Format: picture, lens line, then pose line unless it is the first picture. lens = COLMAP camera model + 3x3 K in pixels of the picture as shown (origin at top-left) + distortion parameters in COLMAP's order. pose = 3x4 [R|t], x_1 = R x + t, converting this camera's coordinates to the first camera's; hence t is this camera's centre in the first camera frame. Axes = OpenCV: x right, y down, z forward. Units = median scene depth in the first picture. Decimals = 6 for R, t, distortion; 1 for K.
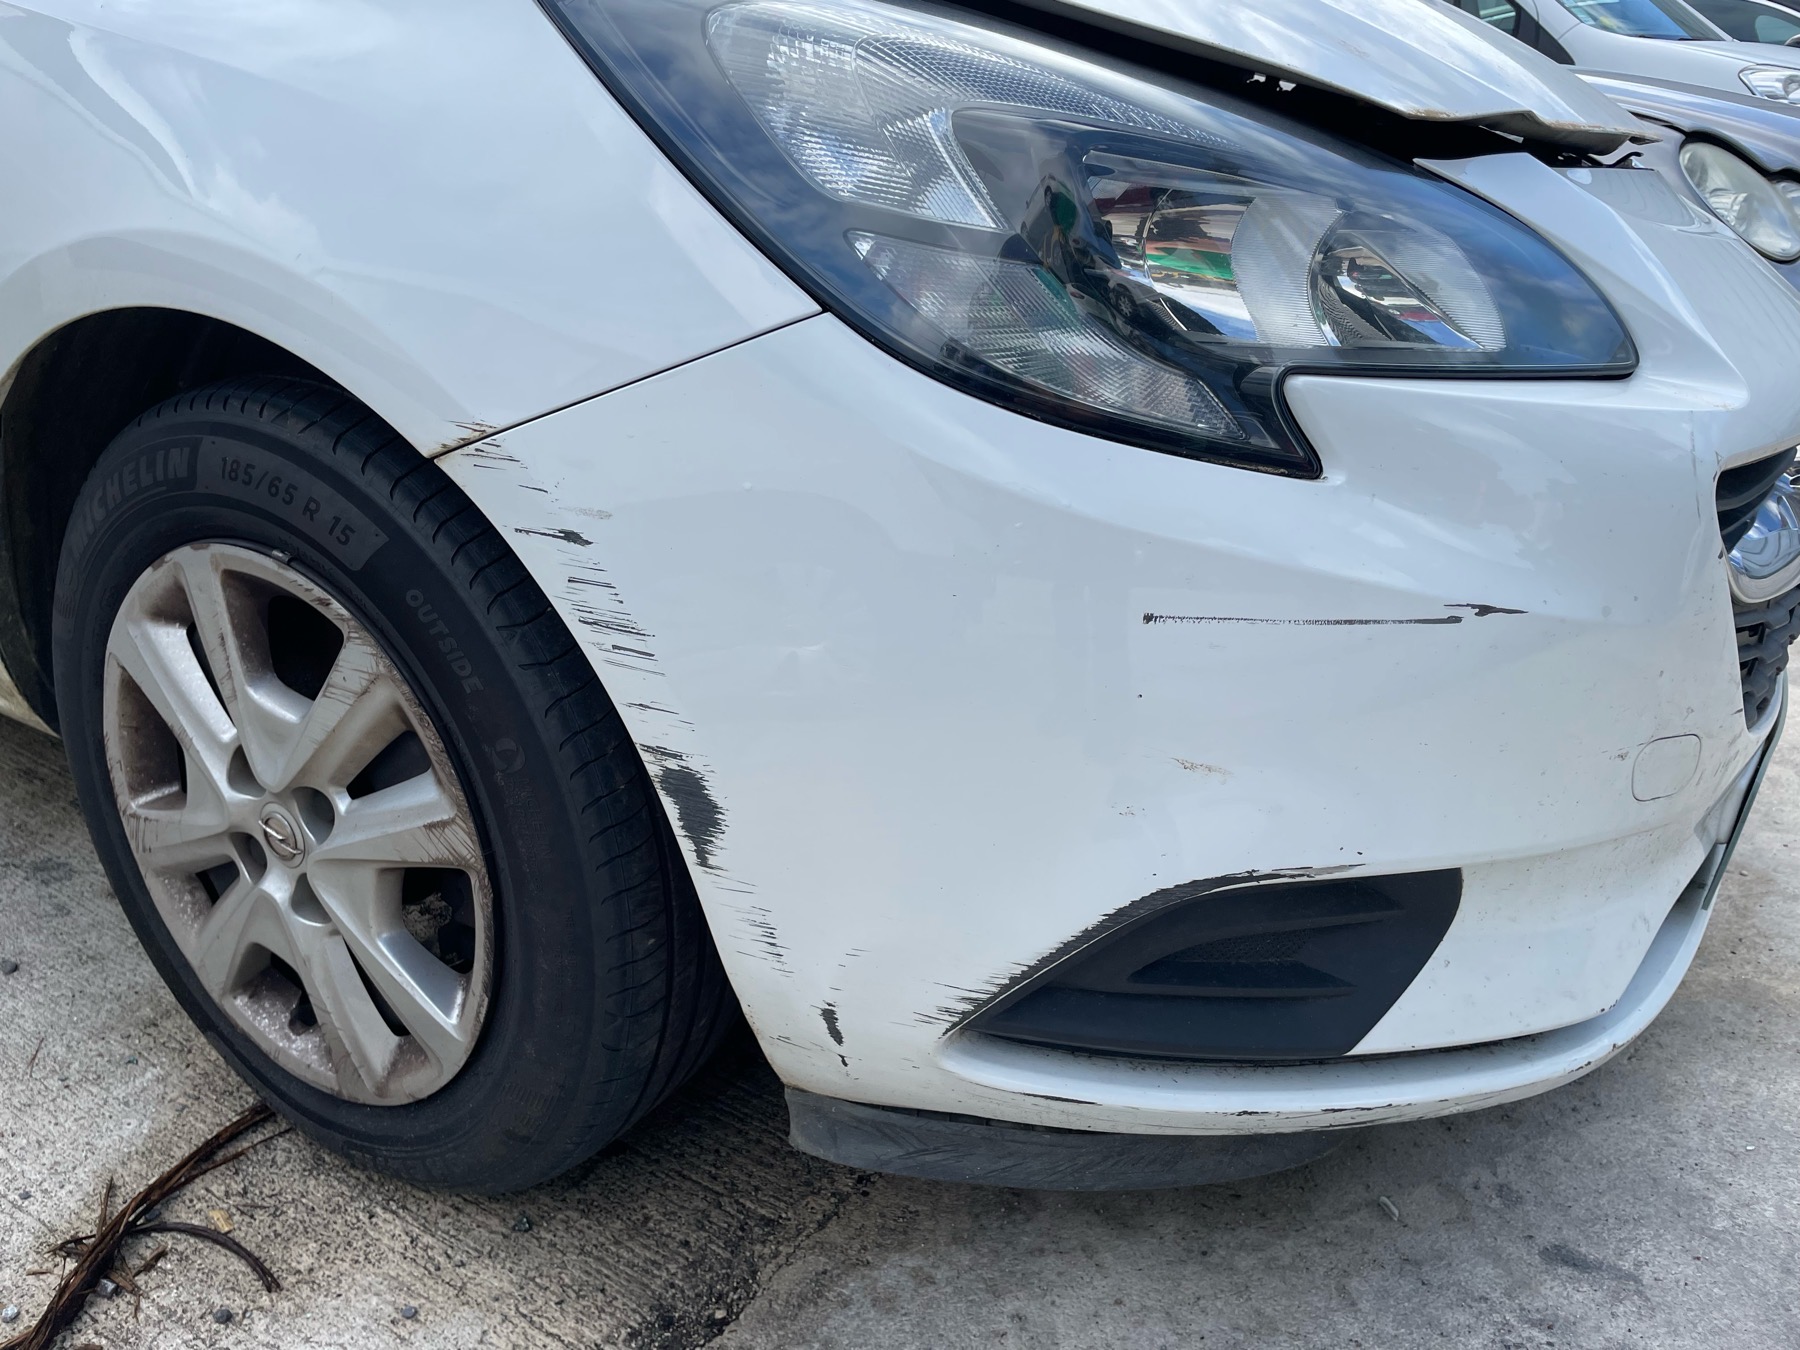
lens RADIAL K [[1353.7, 0, 890.6], [0, 1353.7, 678.8], [0, 0, 1]] dist [0.082539, -0.113596]
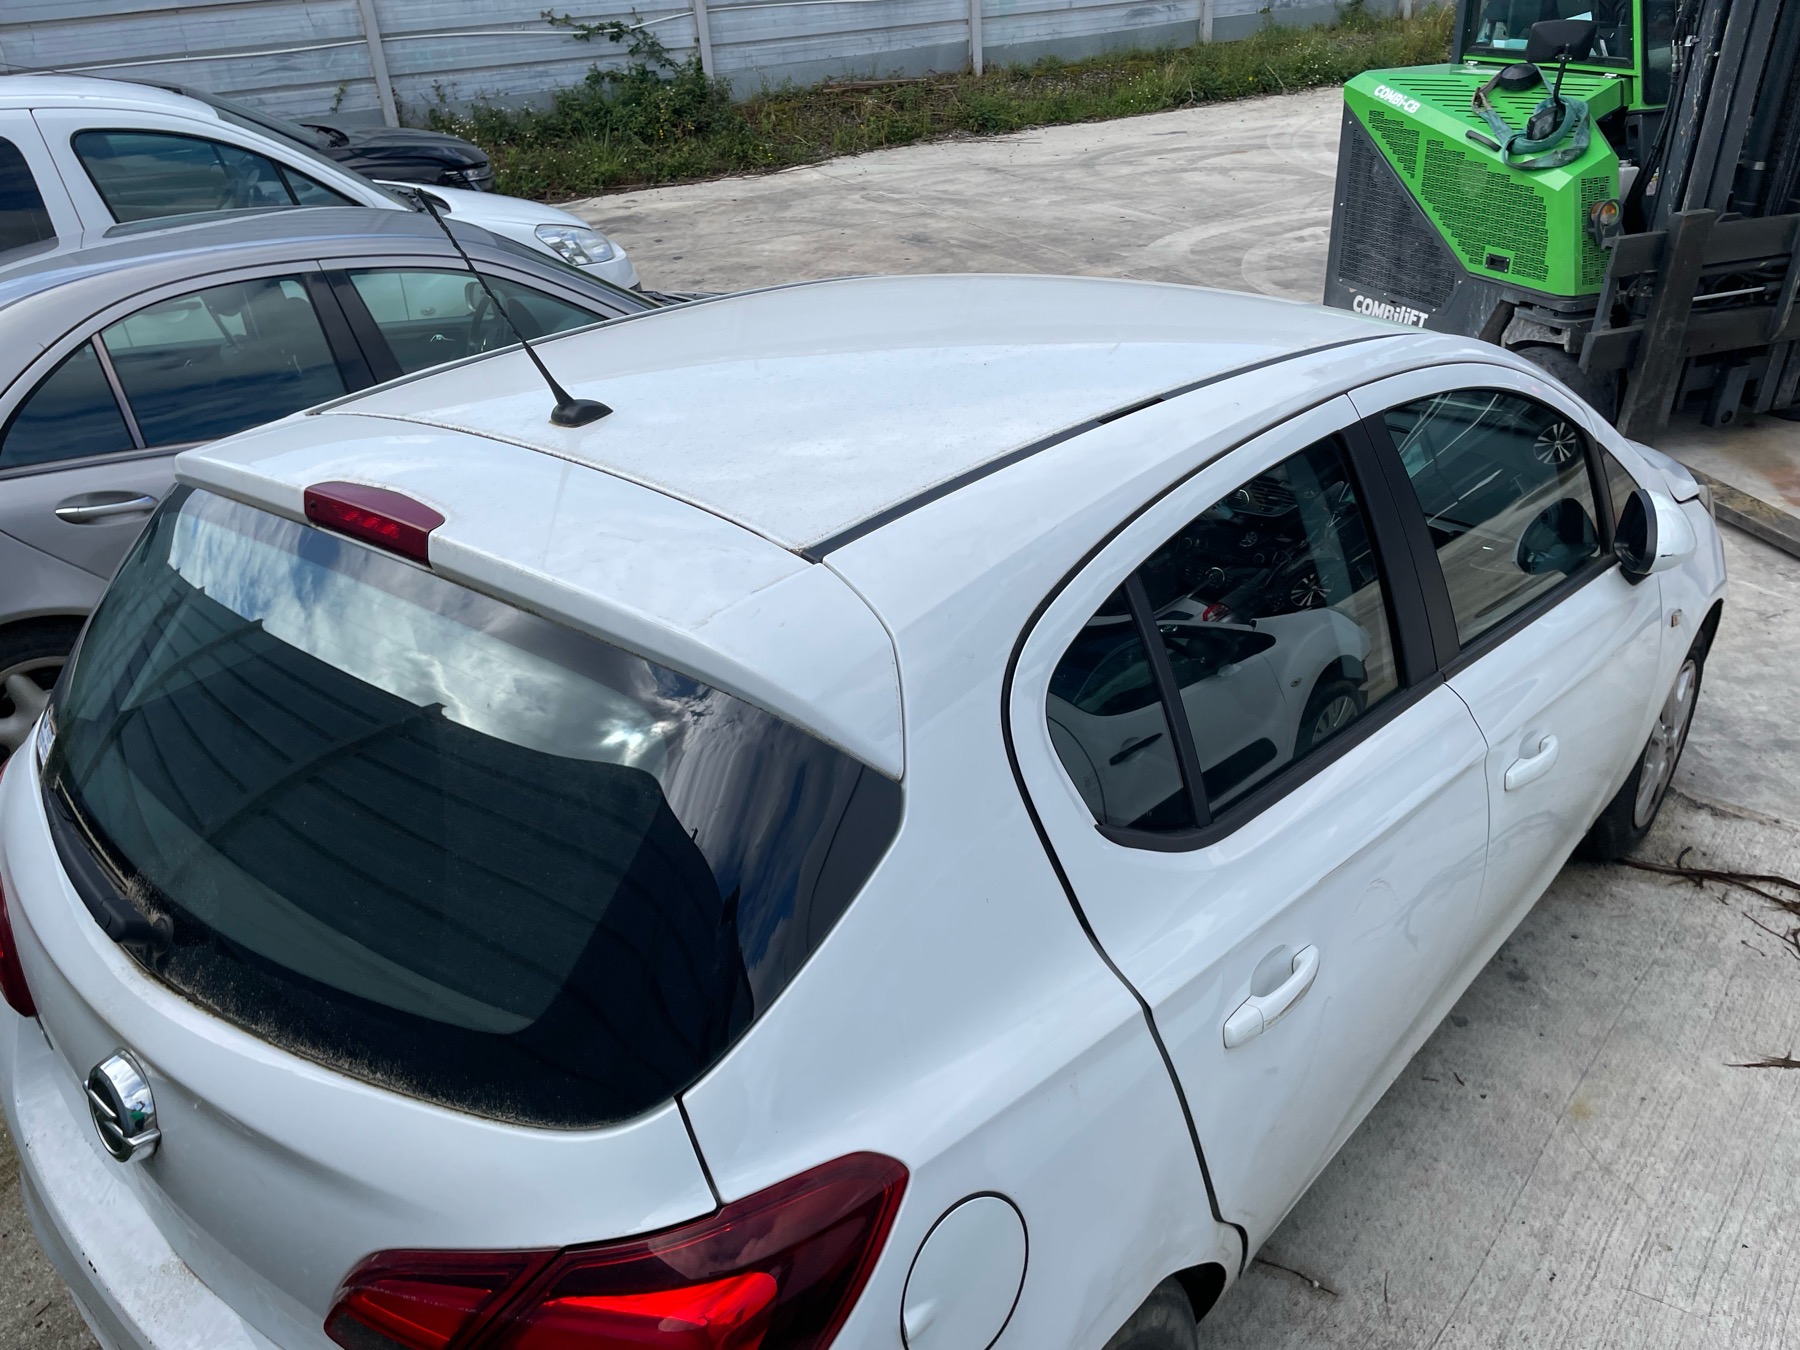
lens RADIAL K [[1346.8, 0, 891.0], [0, 1346.8, 673.1], [0, 0, 1]] dist [0.082129, -0.111791]
pose [[0.157512, -0.469302, 0.868876, -3.846027], [0.391982, 0.837288, 0.381181, -2.220356], [-0.906388, 0.280544, 0.315841, 1.719910]]
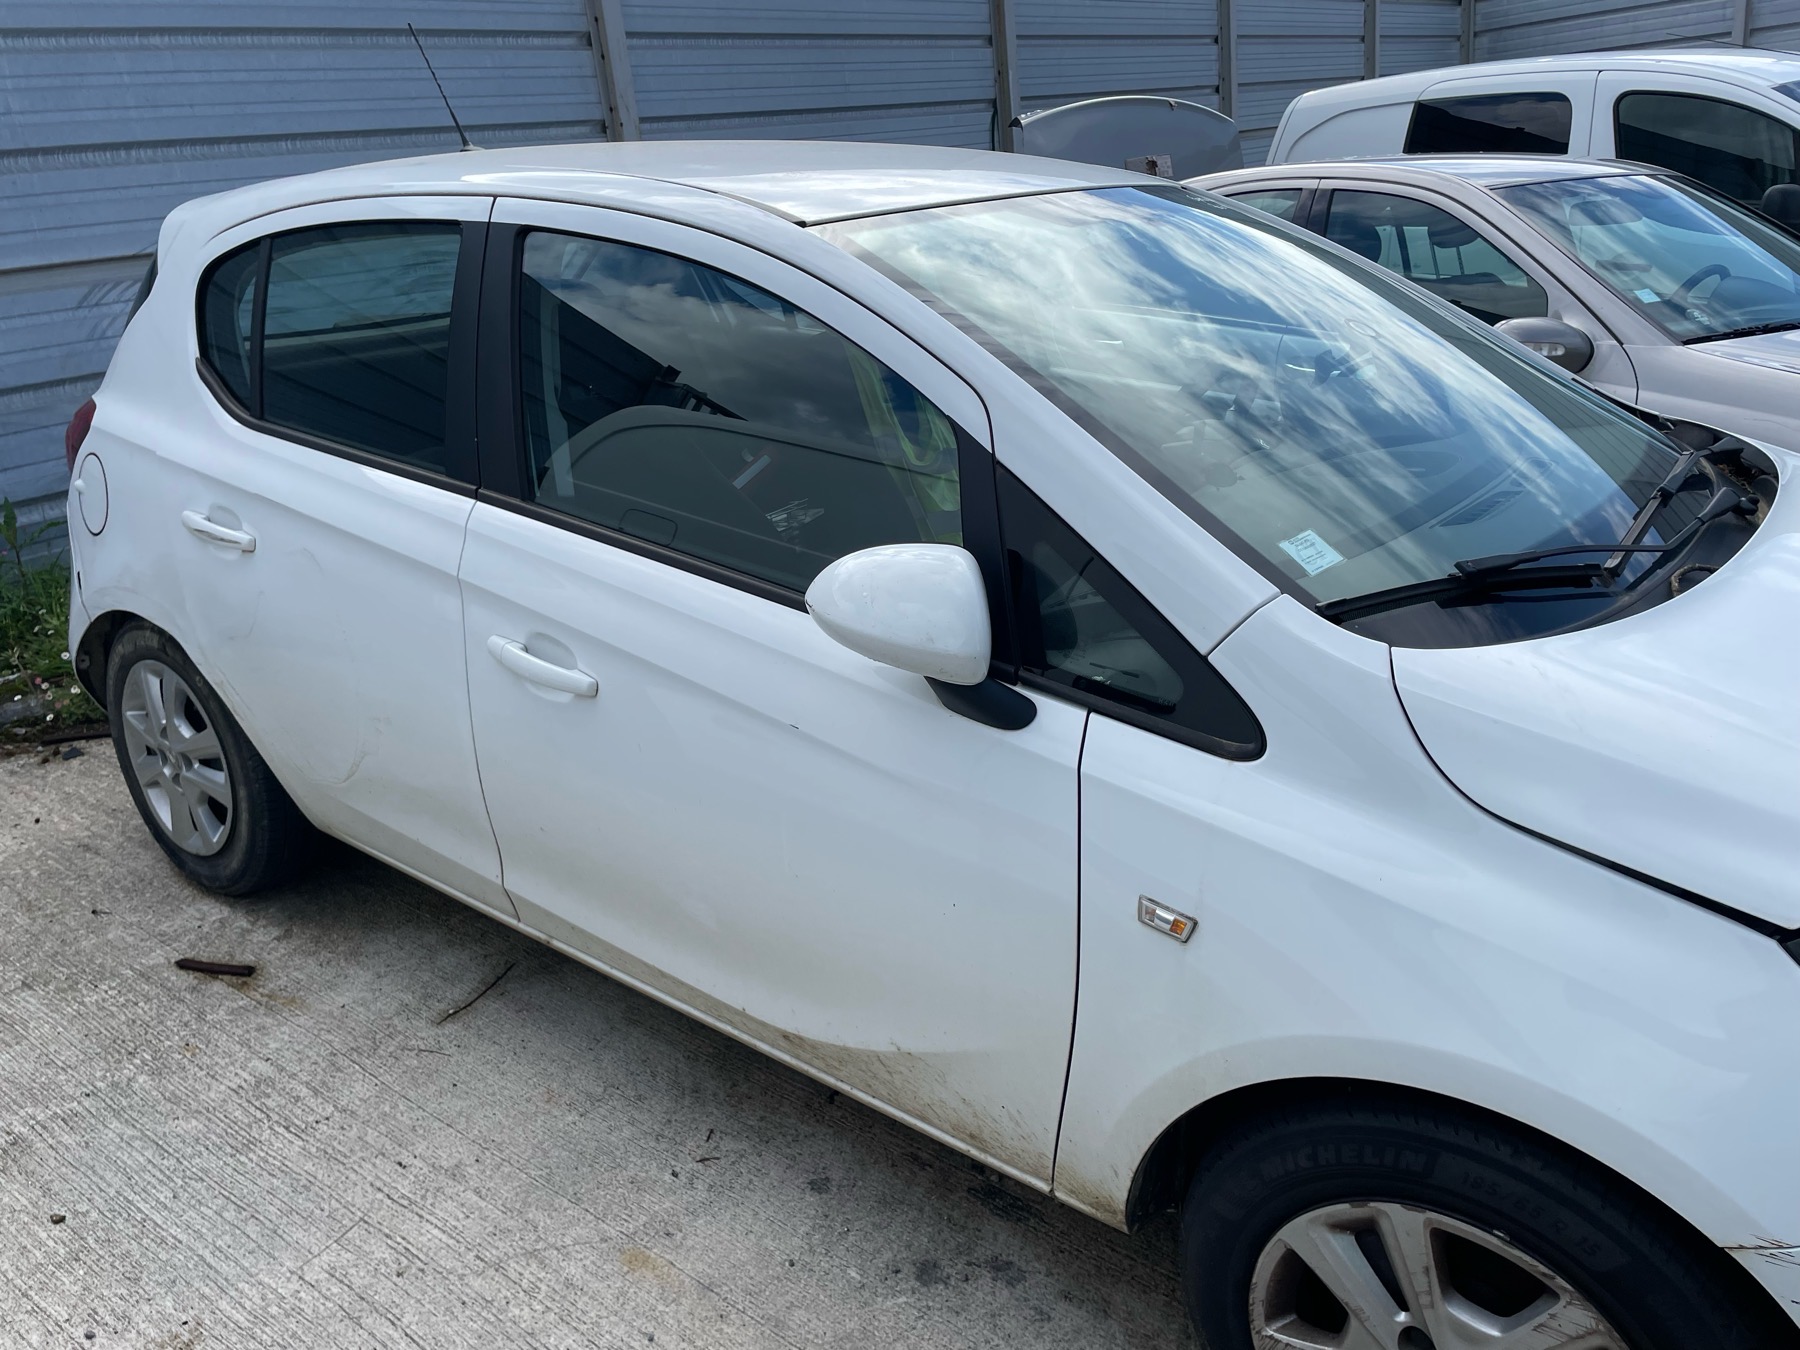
lens RADIAL K [[1368.0, 0, 904.7], [0, 1368.0, 702.3], [0, 0, 1]] dist [0.083895, -0.117035]
pose [[0.992786, -0.030146, -0.116047, -0.863715], [0.030402, 0.999538, 0.000437, -0.661219], [0.115980, -0.003962, 0.993244, -0.538308]]
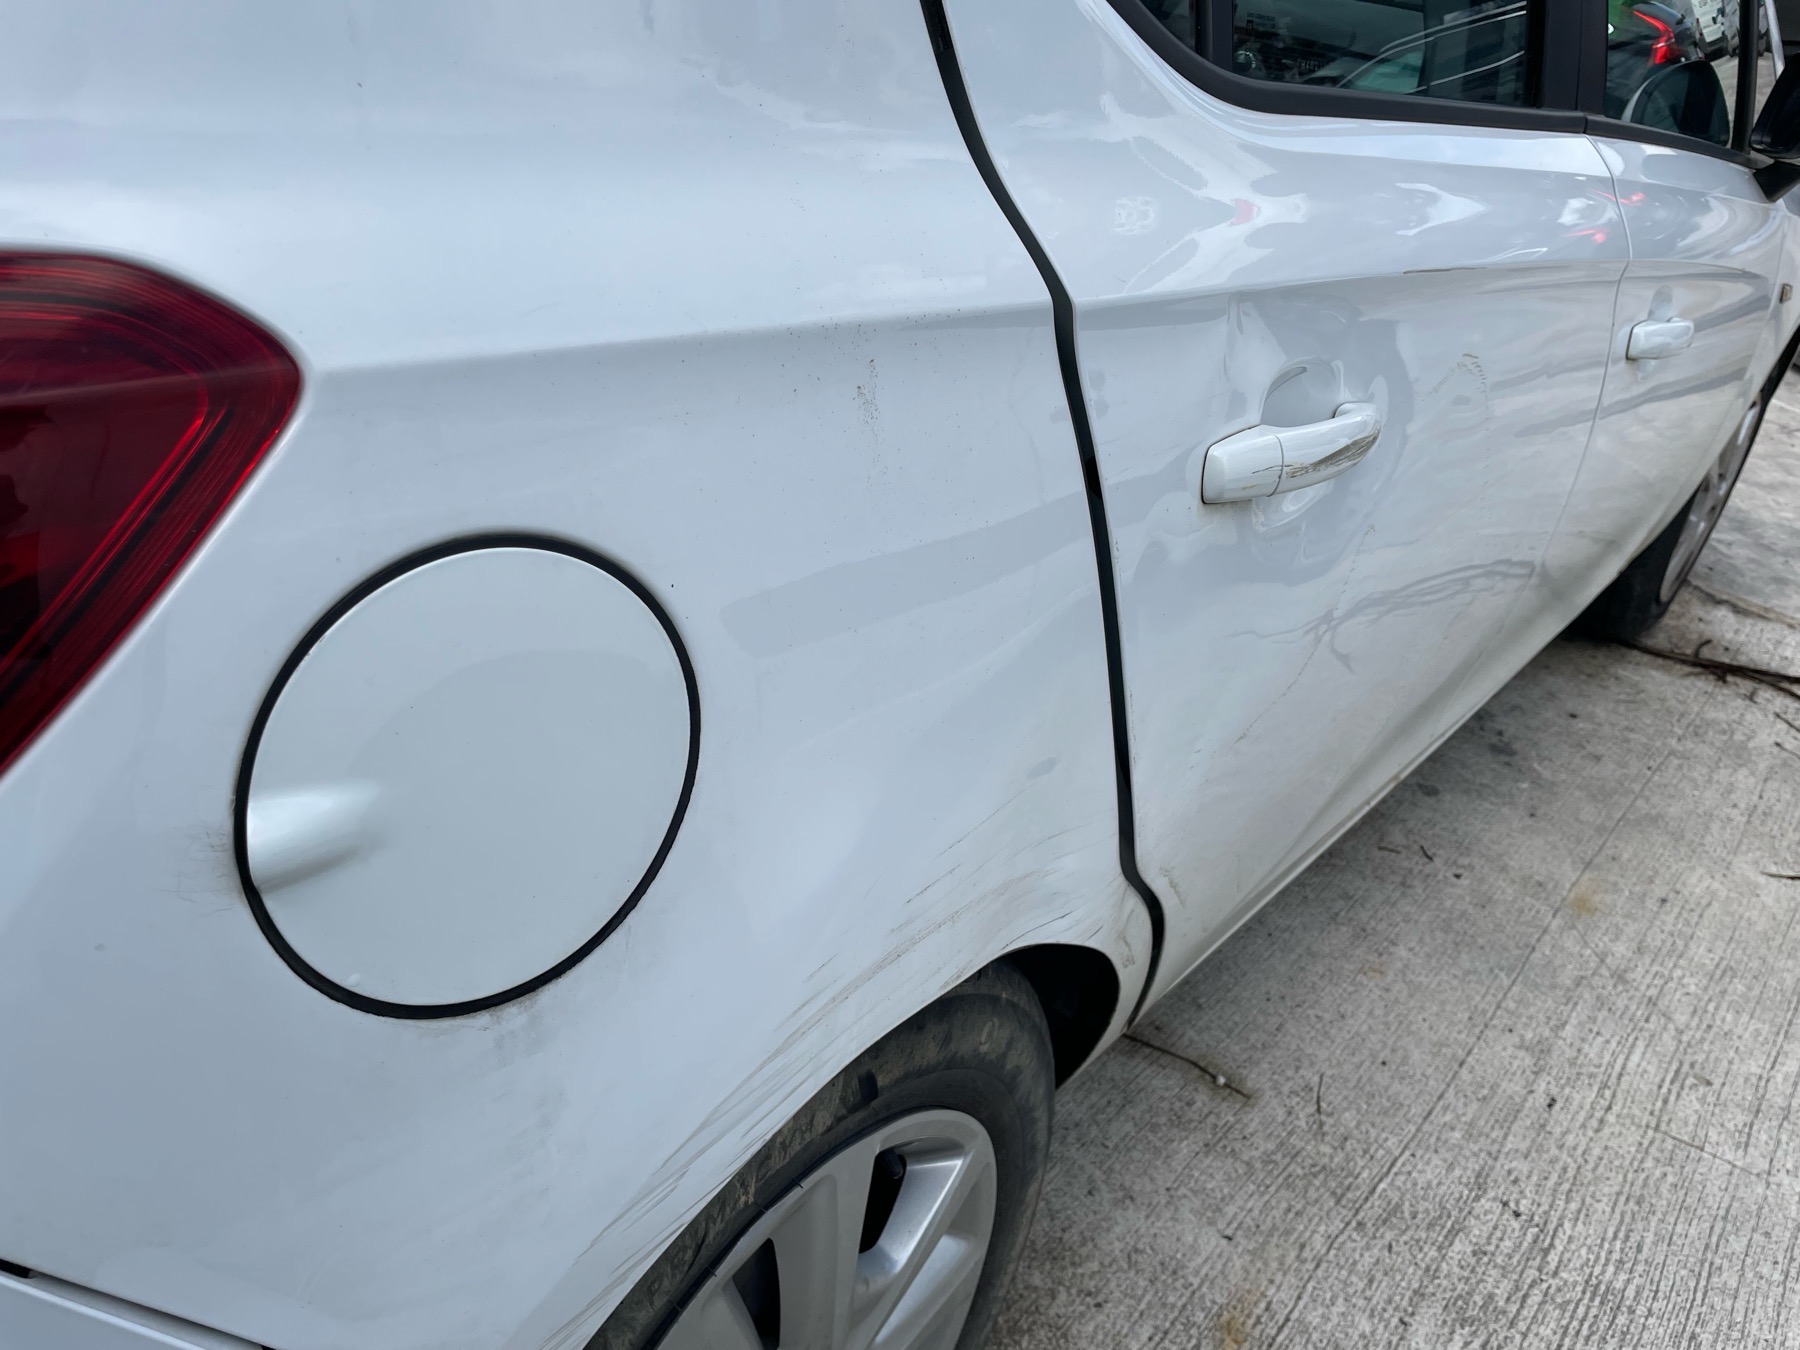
lens RADIAL K [[1352.6, 0, 890.3], [0, 1352.6, 671.4], [0, 0, 1]] dist [0.076958, -0.108872]
pose [[0.153641, -0.526909, 0.835919, -3.312031], [0.264145, 0.837078, 0.479090, -1.402958], [-0.952167, 0.147196, 0.267791, 1.974414]]
